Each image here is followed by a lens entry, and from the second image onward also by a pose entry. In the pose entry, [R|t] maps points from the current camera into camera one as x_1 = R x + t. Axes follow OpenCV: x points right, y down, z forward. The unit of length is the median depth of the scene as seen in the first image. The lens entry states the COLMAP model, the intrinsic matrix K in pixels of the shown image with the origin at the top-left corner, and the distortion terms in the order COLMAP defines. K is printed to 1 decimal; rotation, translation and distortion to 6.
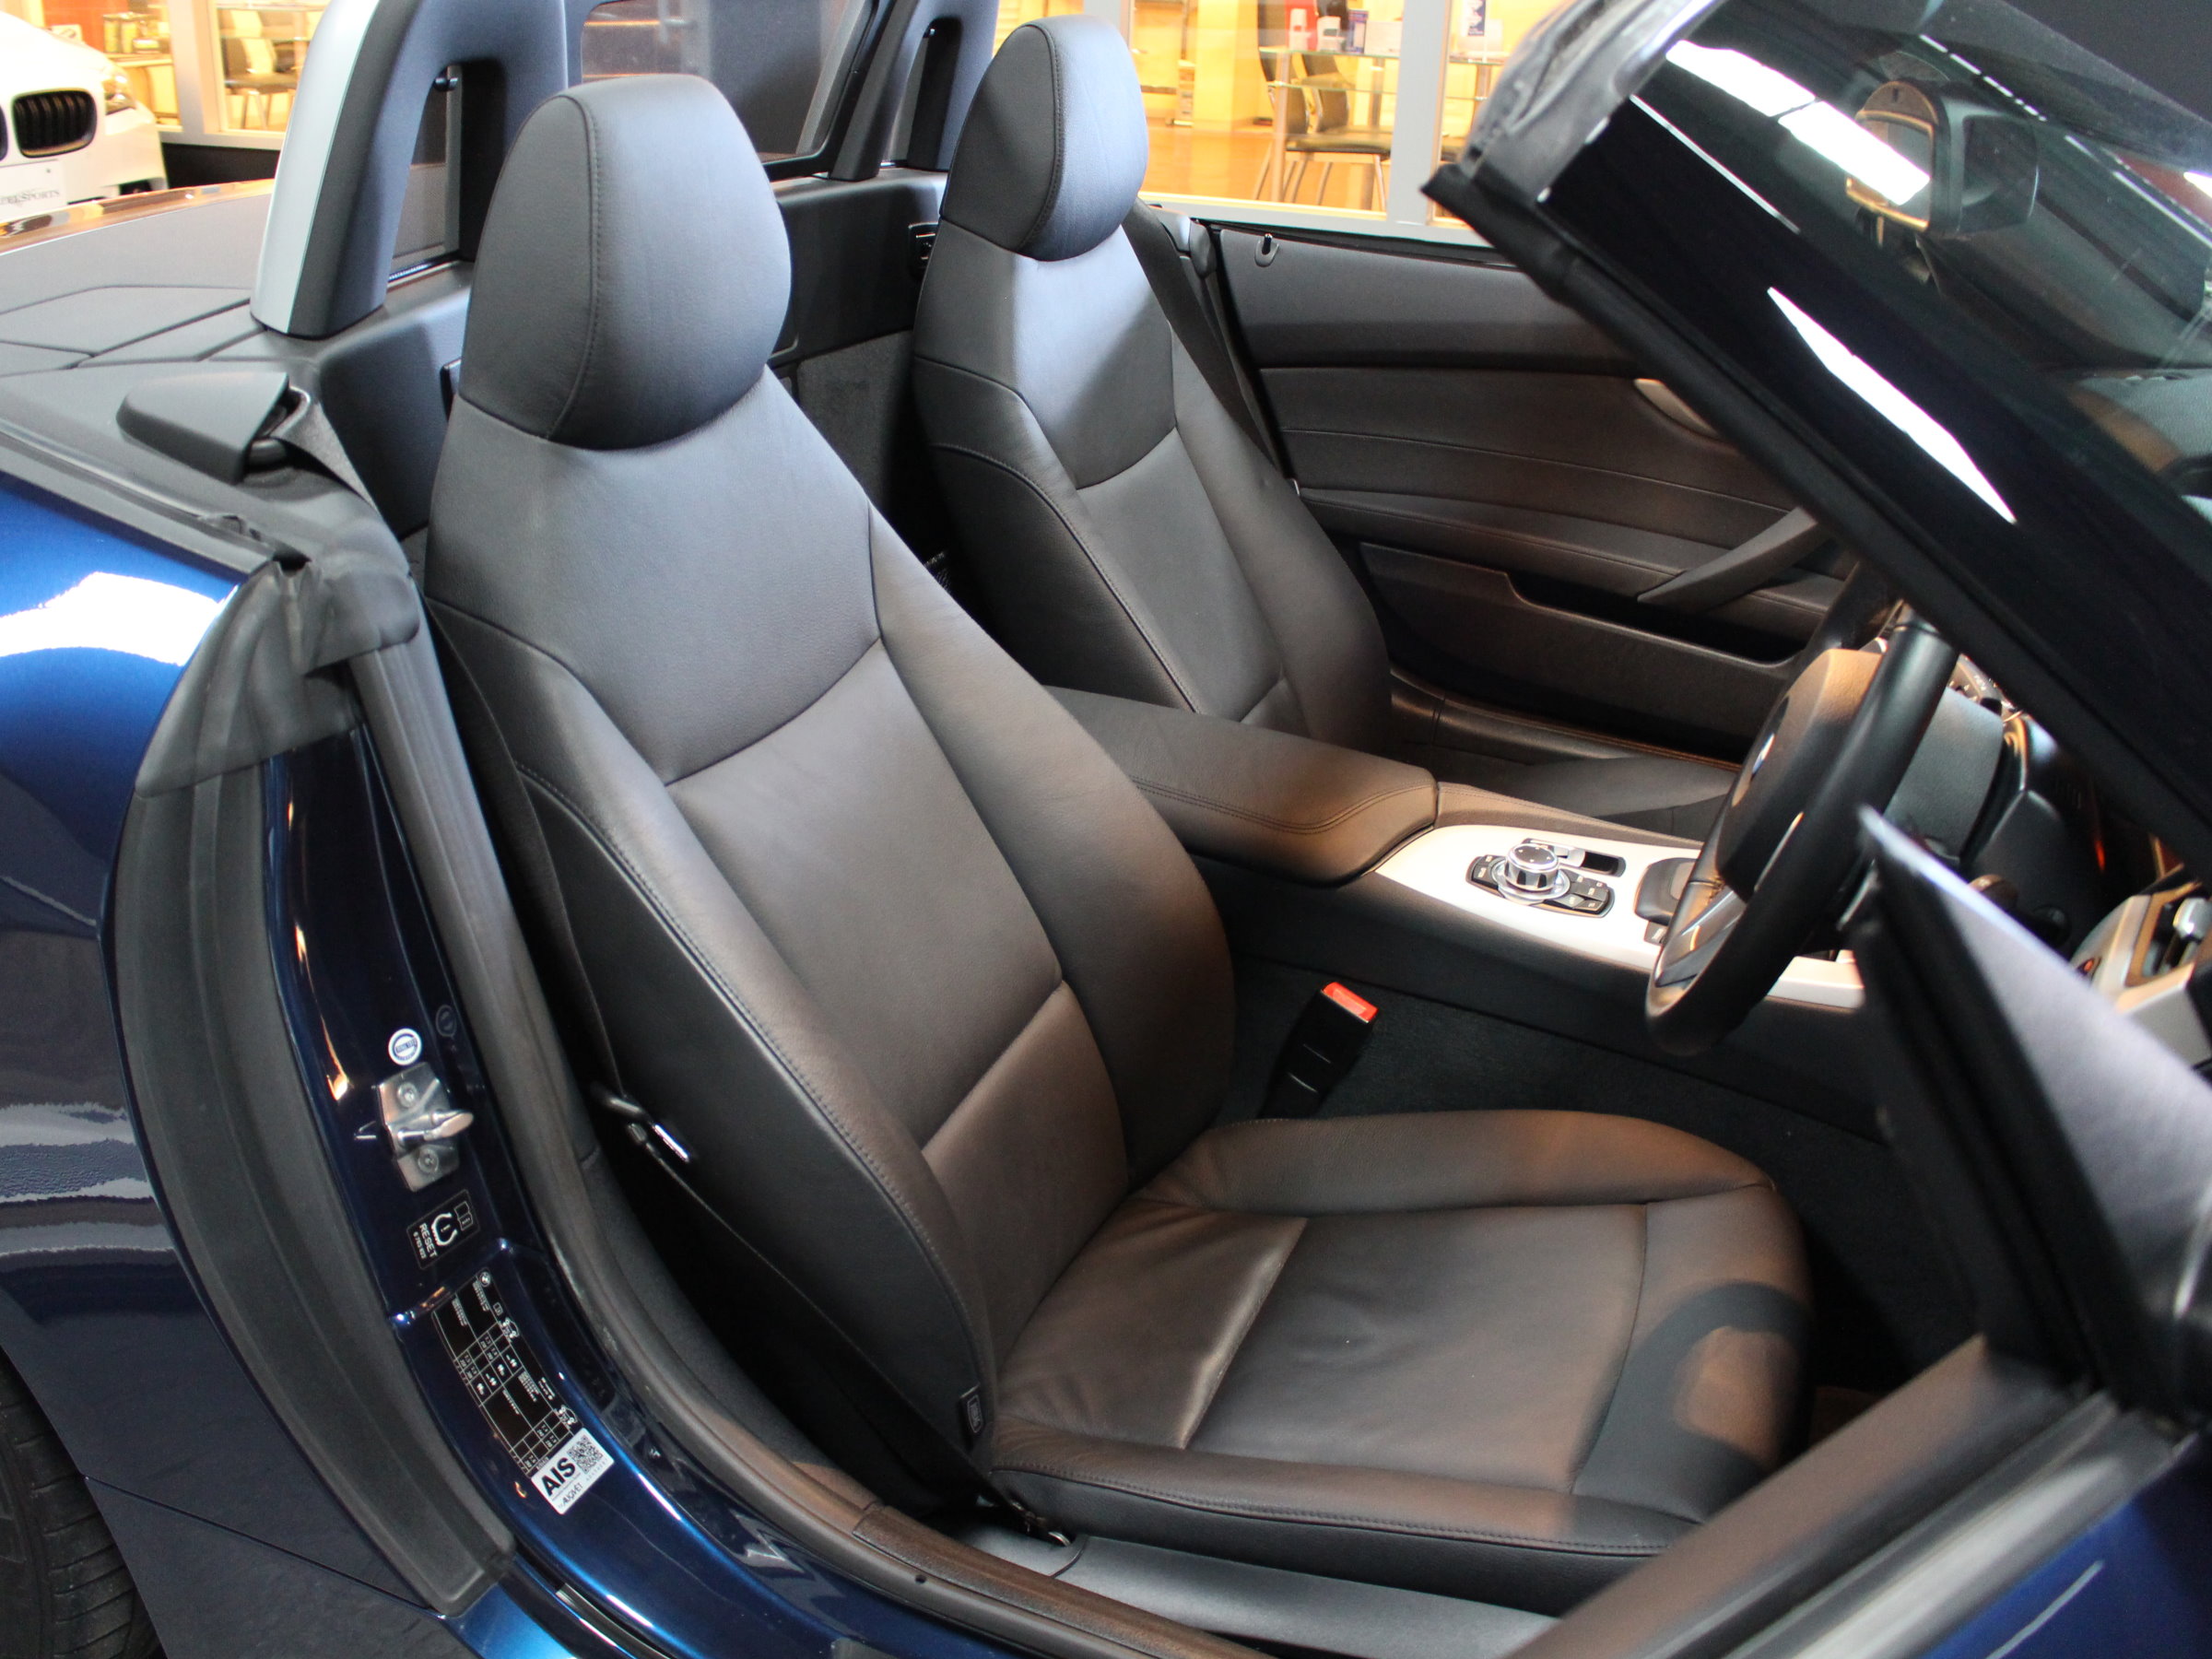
lens RADIAL K [[2044.8, 0, 1036.4], [0, 2044.8, 832.1], [0, 0, 1]] dist [-0.120956, 0.015010]
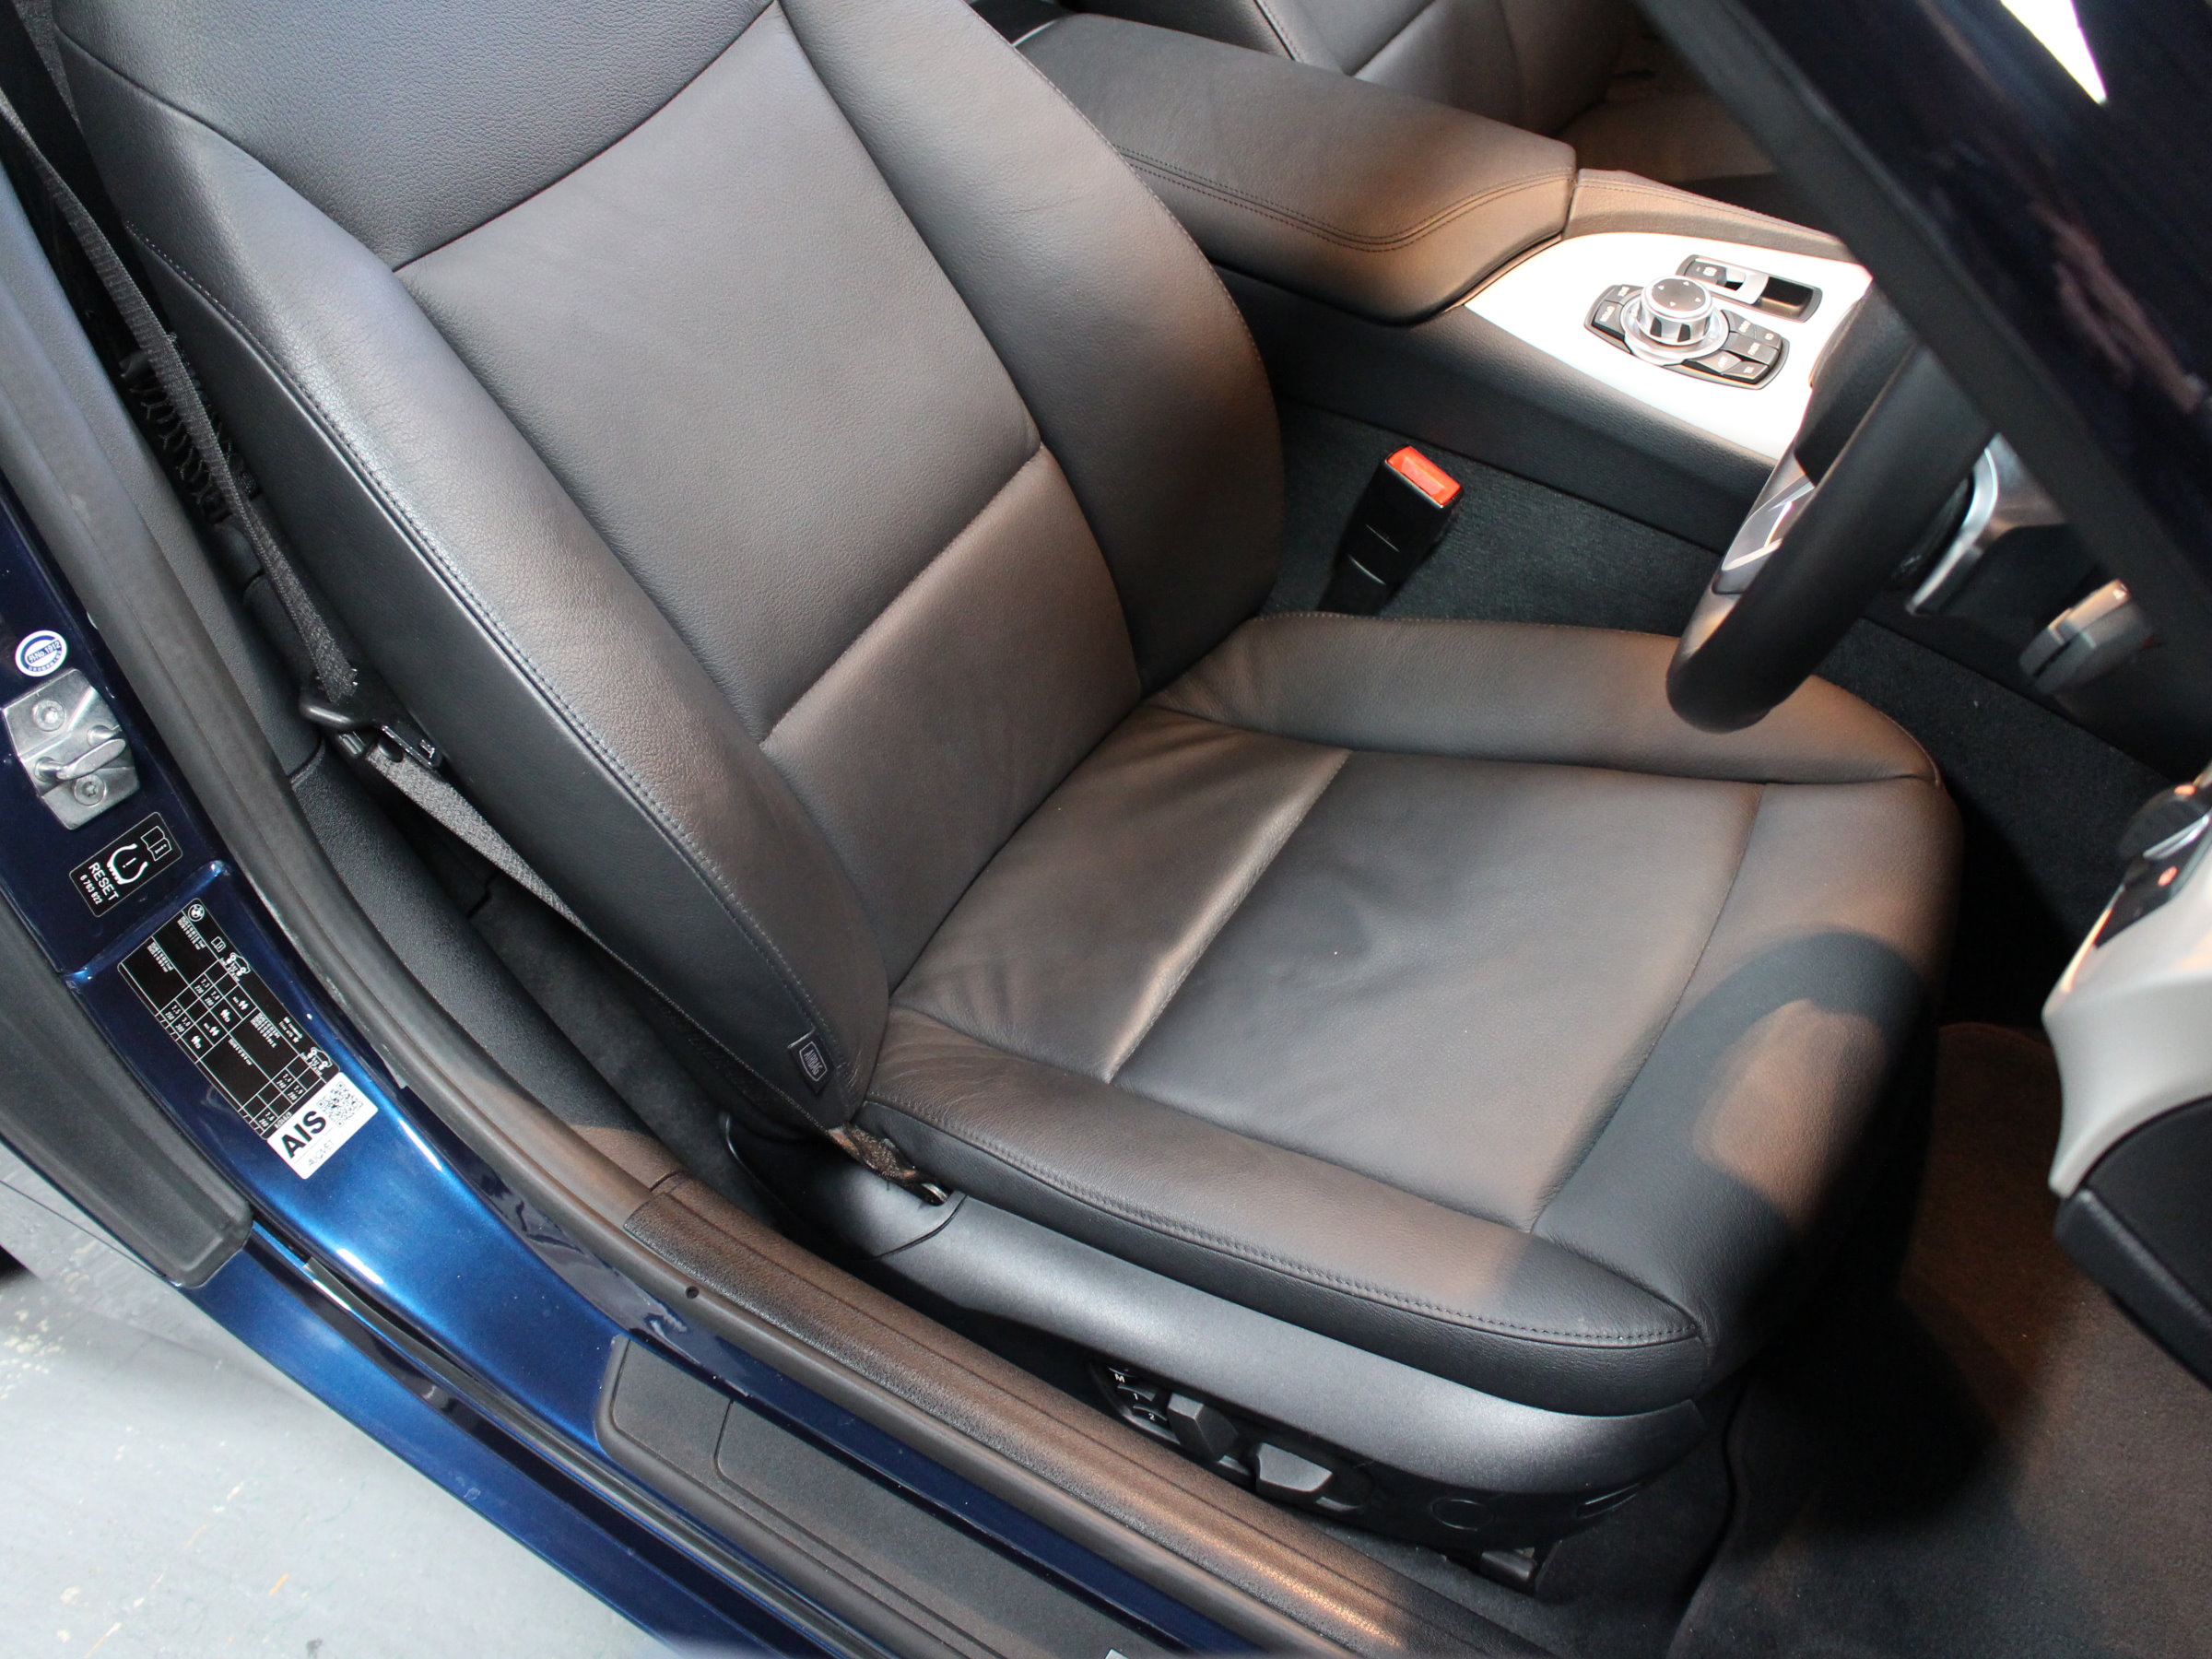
lens RADIAL K [[2133.2, 0, 1106.0], [0, 2133.2, 829.5], [0, 0, 1]] dist [-0.143077, 0.083363]
pose [[0.987301, 0.050208, -0.150720, 0.211301], [0.009882, 0.927496, 0.373702, -0.119501], [0.158555, -0.370445, 0.915222, 0.266738]]
